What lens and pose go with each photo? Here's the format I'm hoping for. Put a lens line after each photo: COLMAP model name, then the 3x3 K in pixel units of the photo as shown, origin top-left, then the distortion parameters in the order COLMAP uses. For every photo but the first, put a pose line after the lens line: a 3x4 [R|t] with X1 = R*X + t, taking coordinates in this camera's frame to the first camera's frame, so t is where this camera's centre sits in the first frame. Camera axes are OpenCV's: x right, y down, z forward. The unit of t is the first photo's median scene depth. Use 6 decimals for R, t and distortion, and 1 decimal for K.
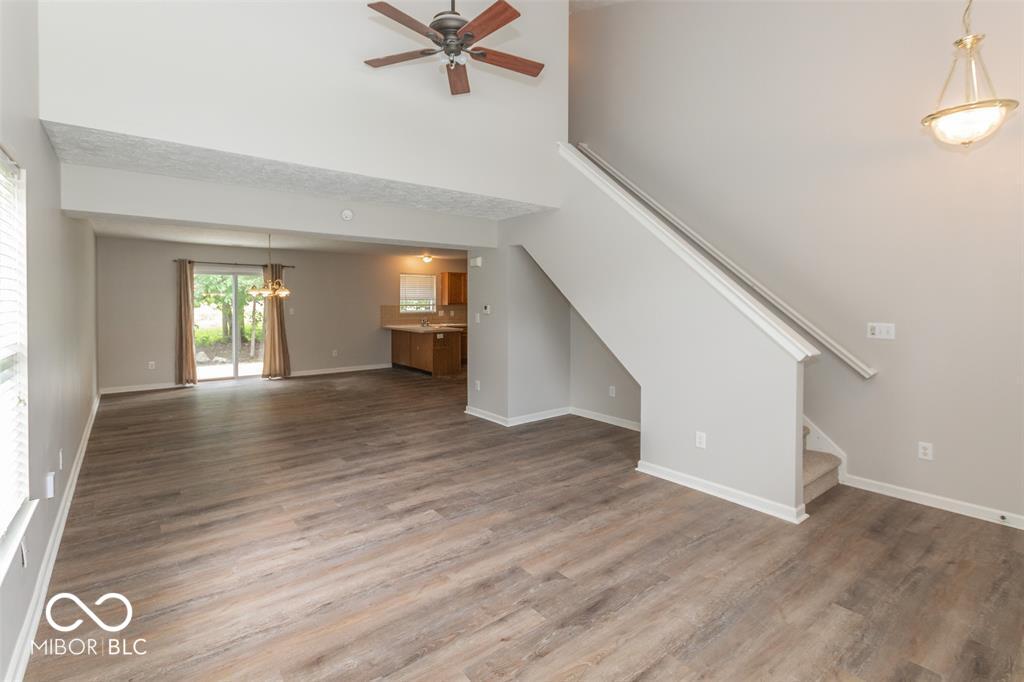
lens RADIAL K [[479.9, 0, 500.3], [0, 479.9, 299.5], [0, 0, 1]] dist [0.001337, -0.000059]
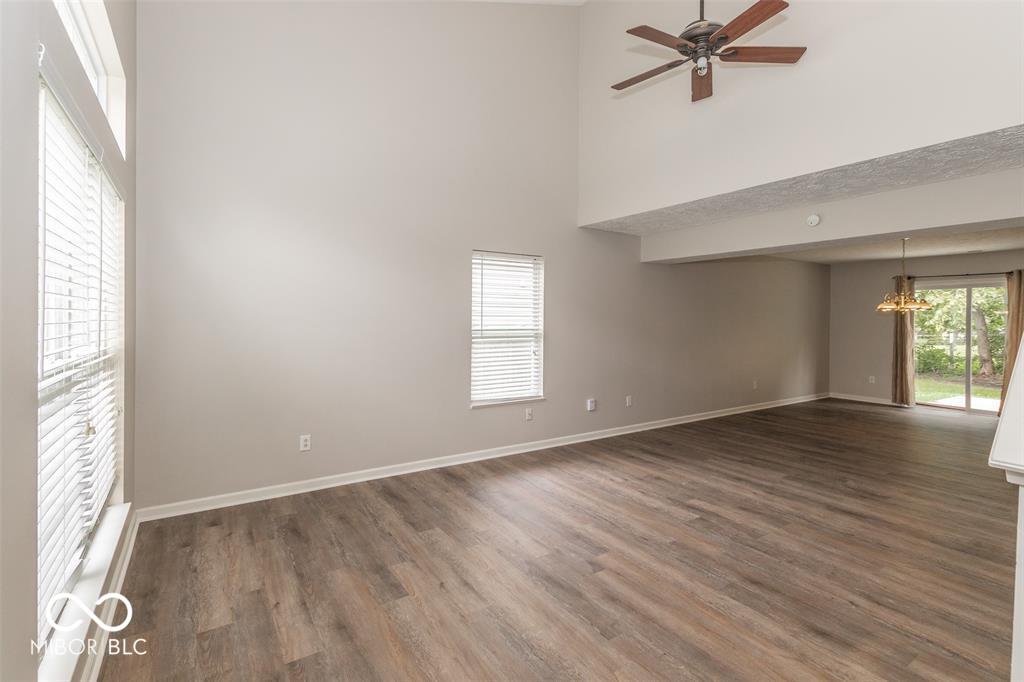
lens RADIAL K [[479.9, 0, 508.0], [0, 479.9, 320.1], [0, 0, 1]] dist [0.001337, -0.000059]
pose [[-0.085332, 0.001593, -0.996351, 0.917199], [-0.007720, 0.999968, 0.002260, 0.026425], [0.996323, 0.007885, -0.085316, 0.693803]]
